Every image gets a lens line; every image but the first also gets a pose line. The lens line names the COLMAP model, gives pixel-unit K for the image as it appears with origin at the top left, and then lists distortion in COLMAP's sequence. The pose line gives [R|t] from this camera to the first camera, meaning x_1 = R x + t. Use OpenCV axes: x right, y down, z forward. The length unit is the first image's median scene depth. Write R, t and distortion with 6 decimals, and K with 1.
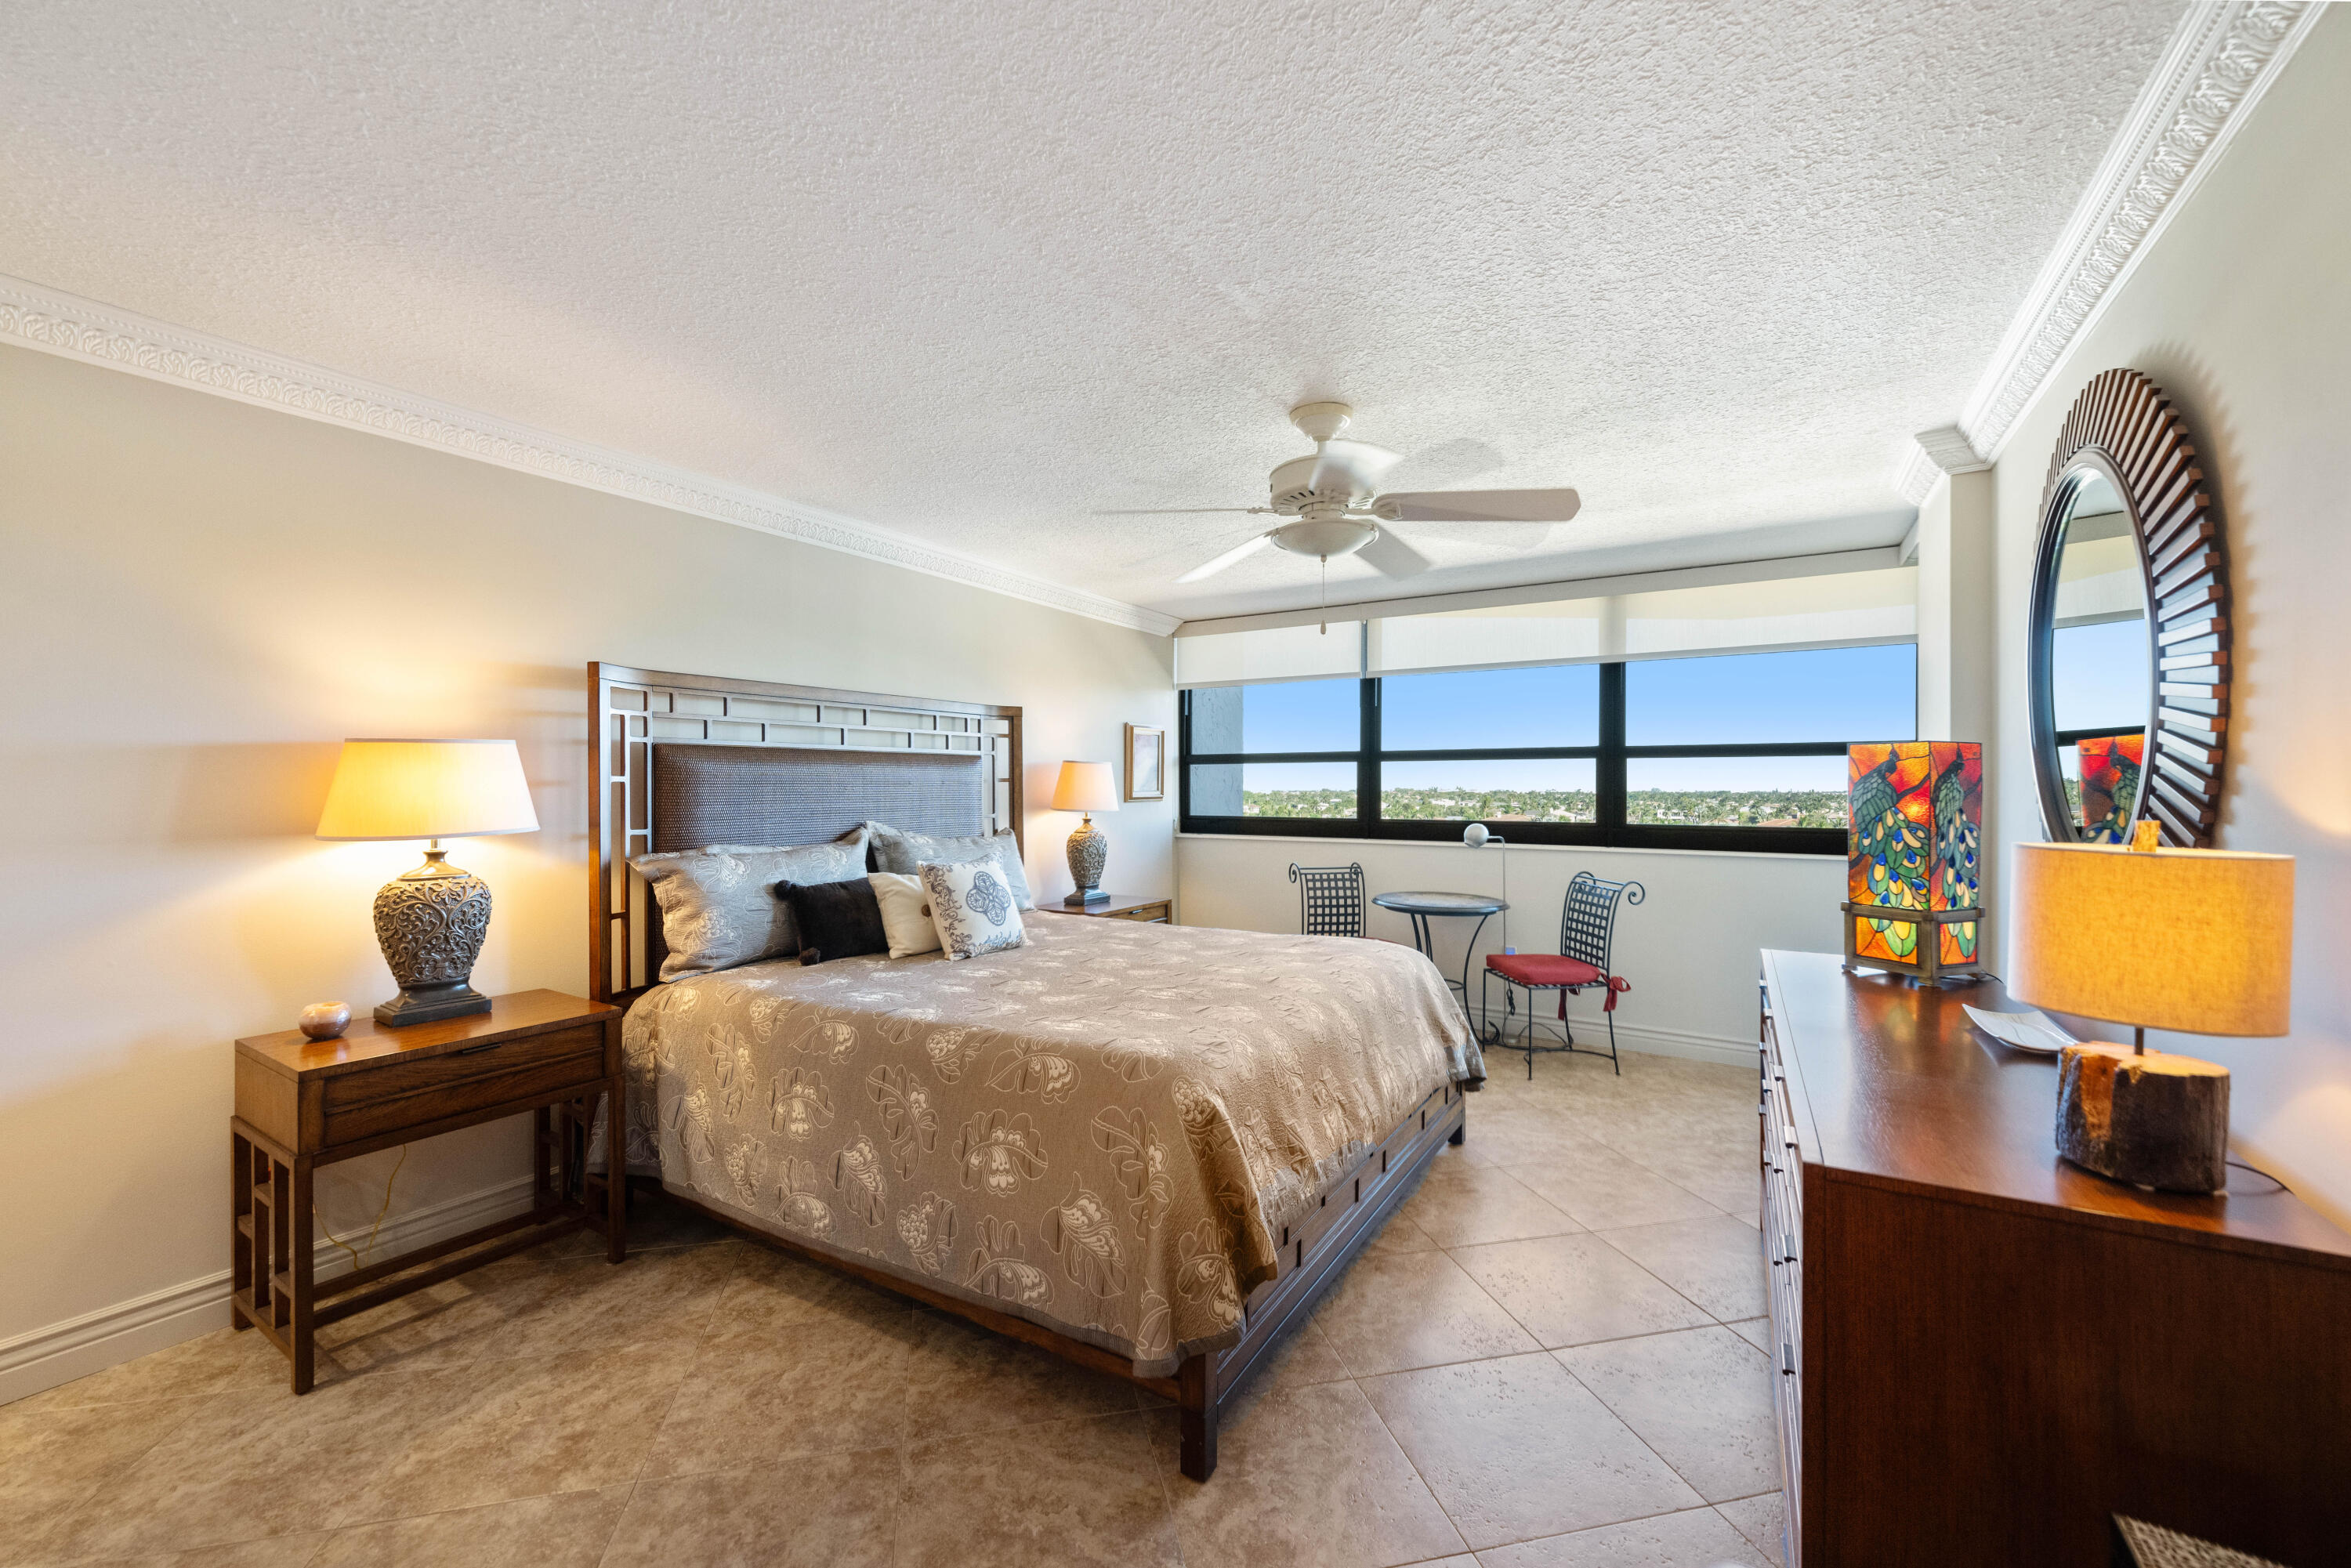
lens RADIAL K [[953.1, 0, 1173.9], [0, 953.1, 798.0], [0, 0, 1]] dist [0.000342, -0.000162]
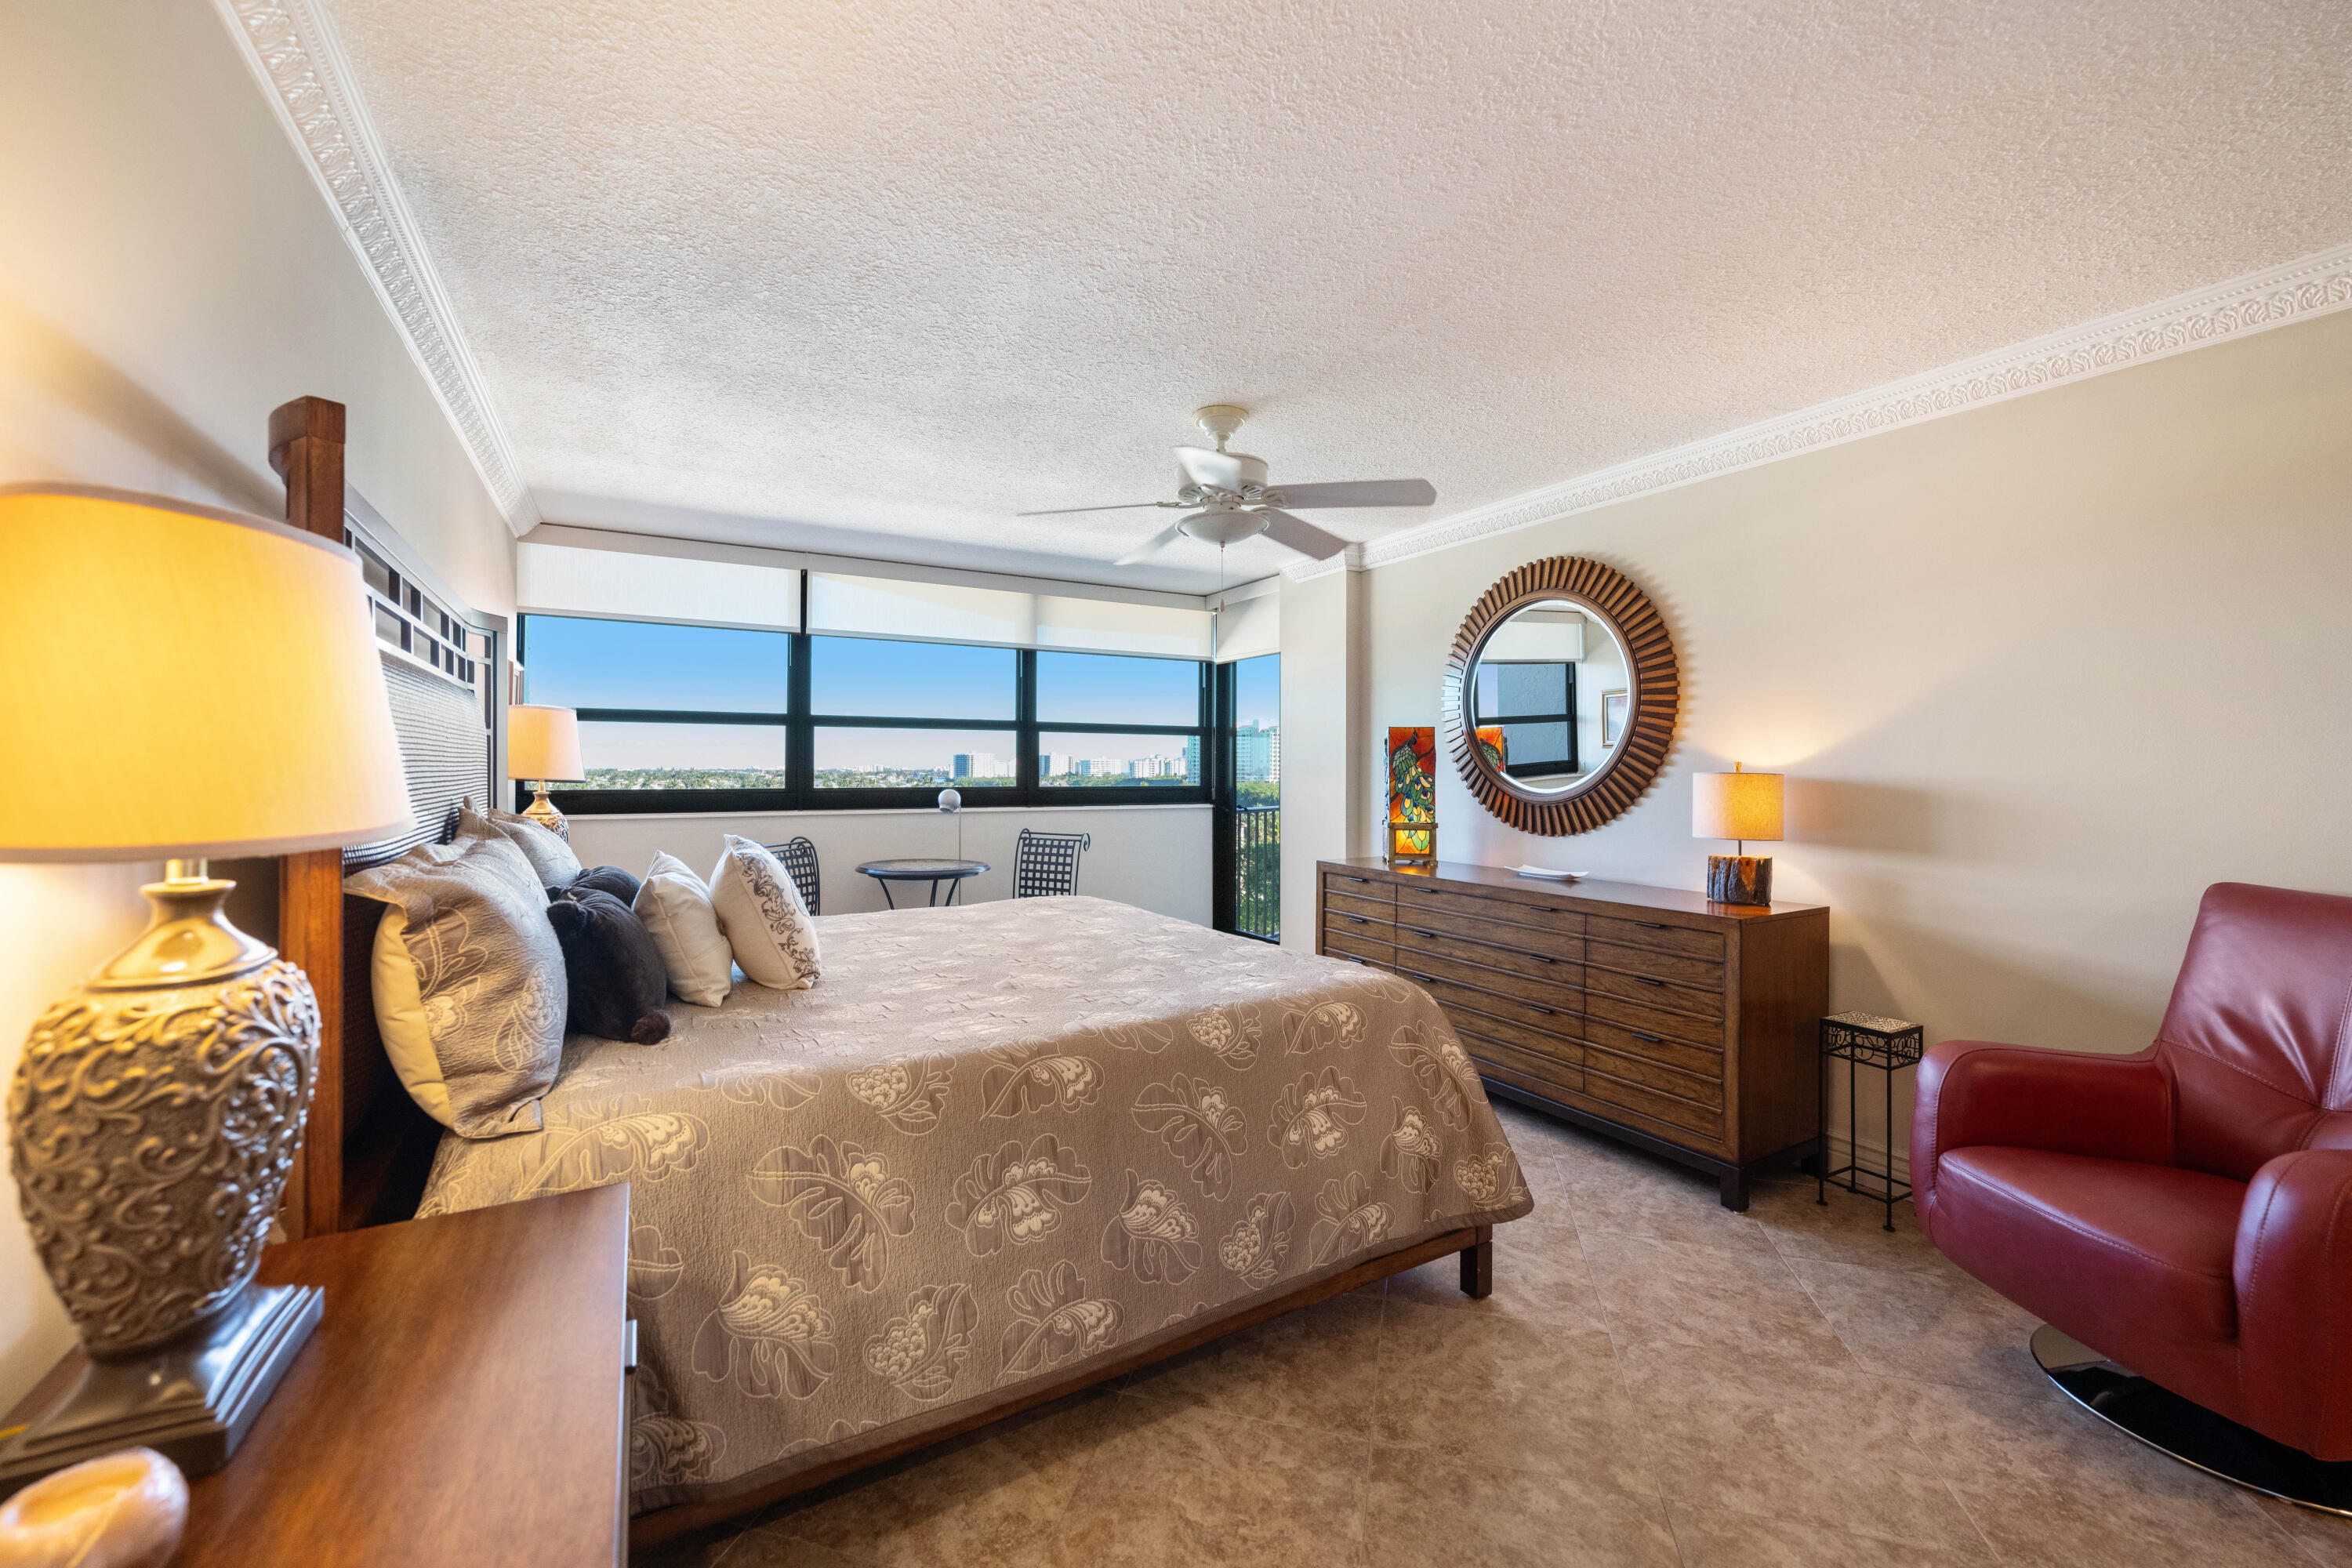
lens RADIAL K [[947.1, 0, 1164.8], [0, 947.1, 763.6], [0, 0, 1]] dist [0.000237, -0.000240]
pose [[0.466696, 0.005092, 0.884403, -0.864393], [0.007320, 0.999927, -0.009619, 0.018041], [-0.884387, 0.010963, 0.466625, 0.534467]]
